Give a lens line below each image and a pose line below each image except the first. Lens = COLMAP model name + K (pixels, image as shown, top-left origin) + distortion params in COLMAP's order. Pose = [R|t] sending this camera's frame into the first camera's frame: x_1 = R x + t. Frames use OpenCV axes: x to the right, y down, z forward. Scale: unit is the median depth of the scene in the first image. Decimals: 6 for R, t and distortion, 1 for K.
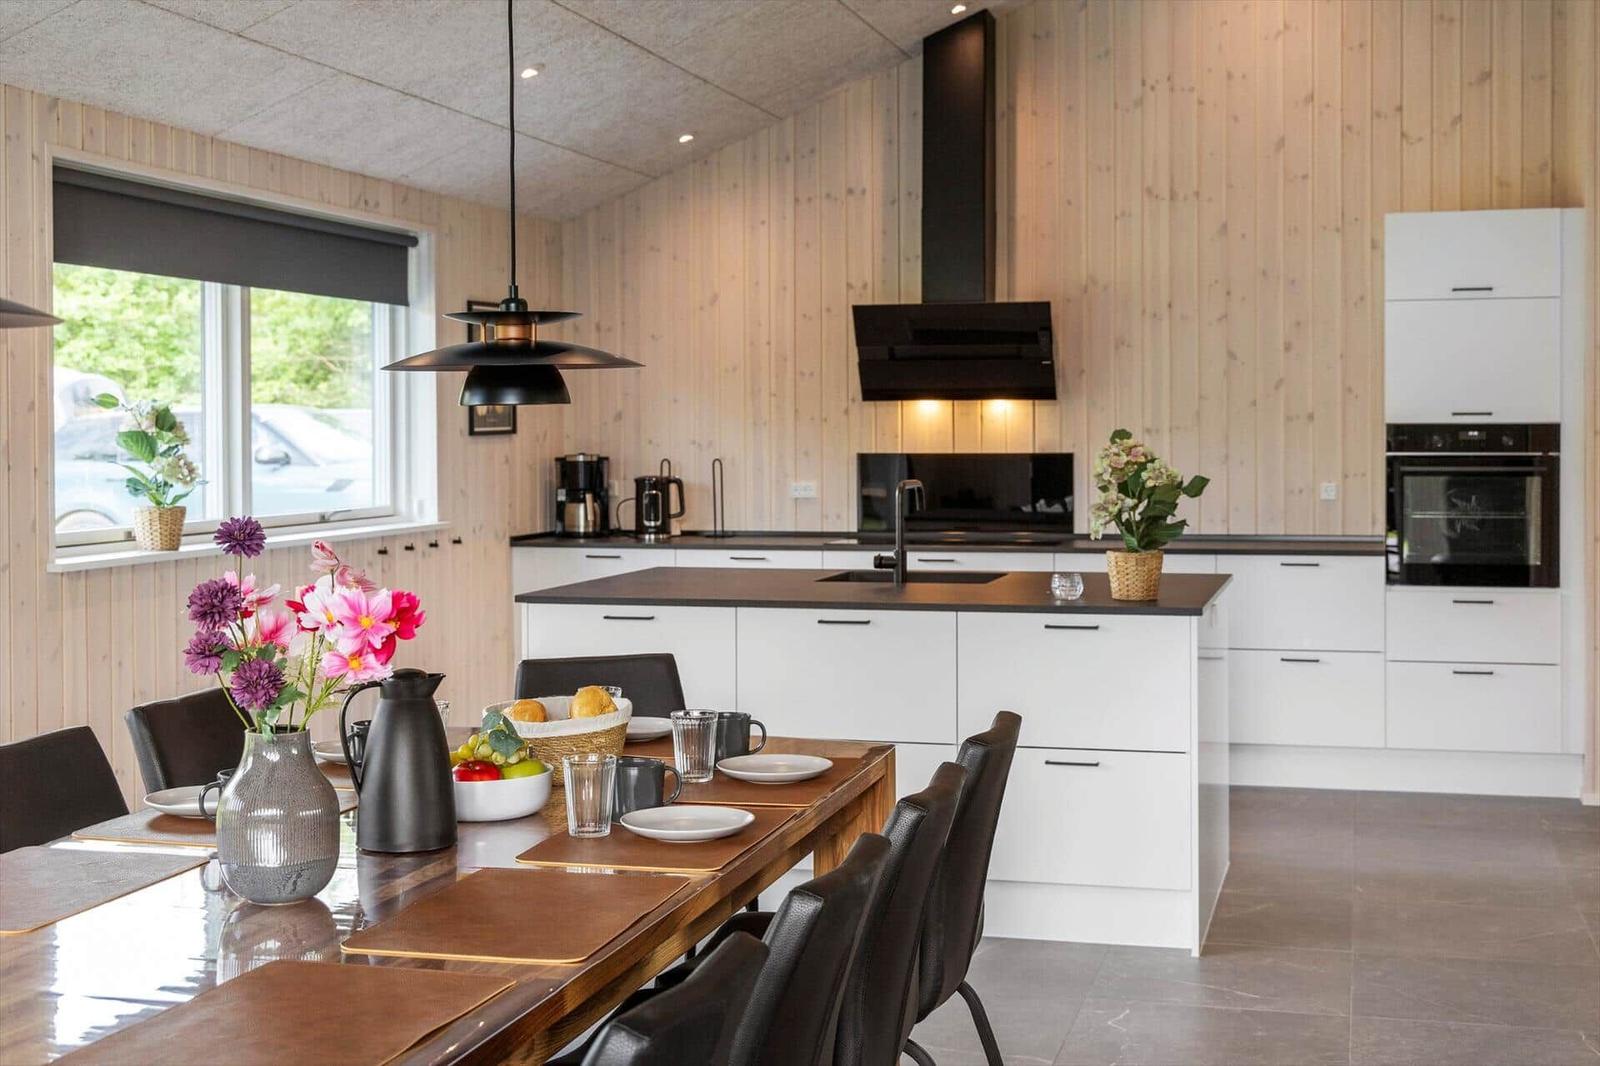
lens RADIAL K [[2060.0, 0, 800.0], [0, 2060.0, 533.0], [0, 0, 1]] dist [0.001151, 0.005865]
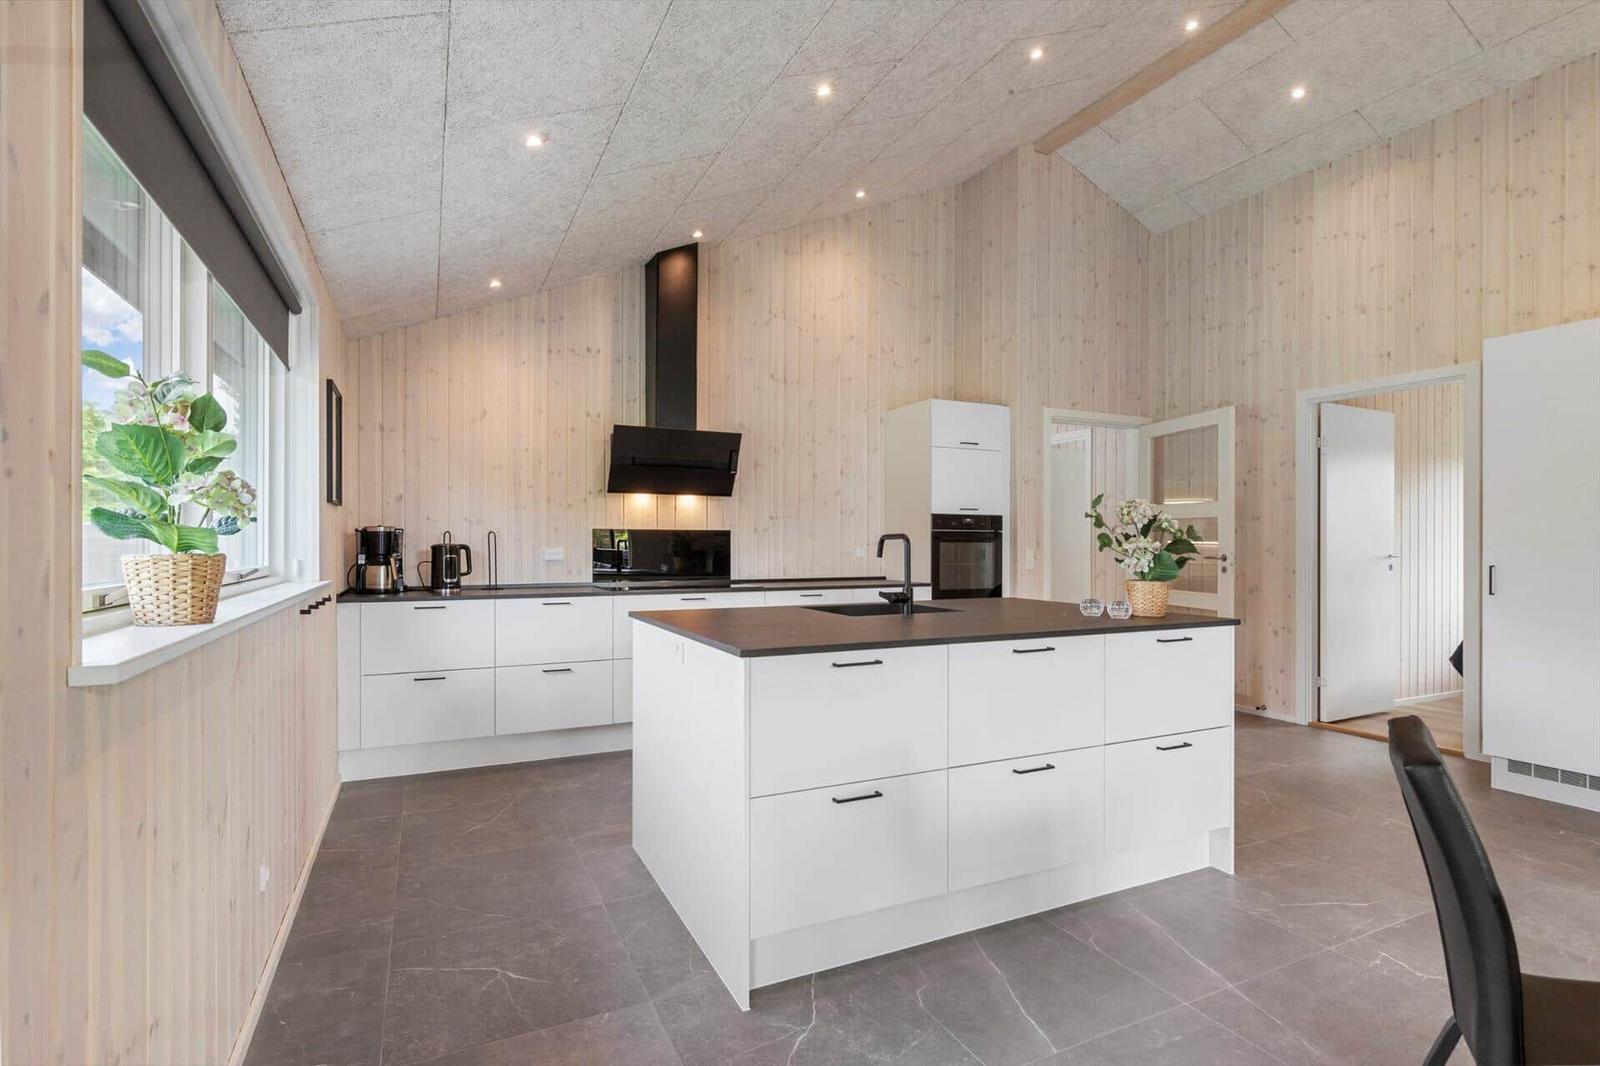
lens RADIAL K [[783.1, 0, 803.2], [0, 783.1, 555.6], [0, 0, 1]] dist [0.002569, 0.000252]
pose [[0.752681, -0.004291, 0.658372, -0.230969], [0.029808, 0.999175, -0.027566, -0.000003], [-0.657711, 0.040373, 0.752188, 0.493973]]
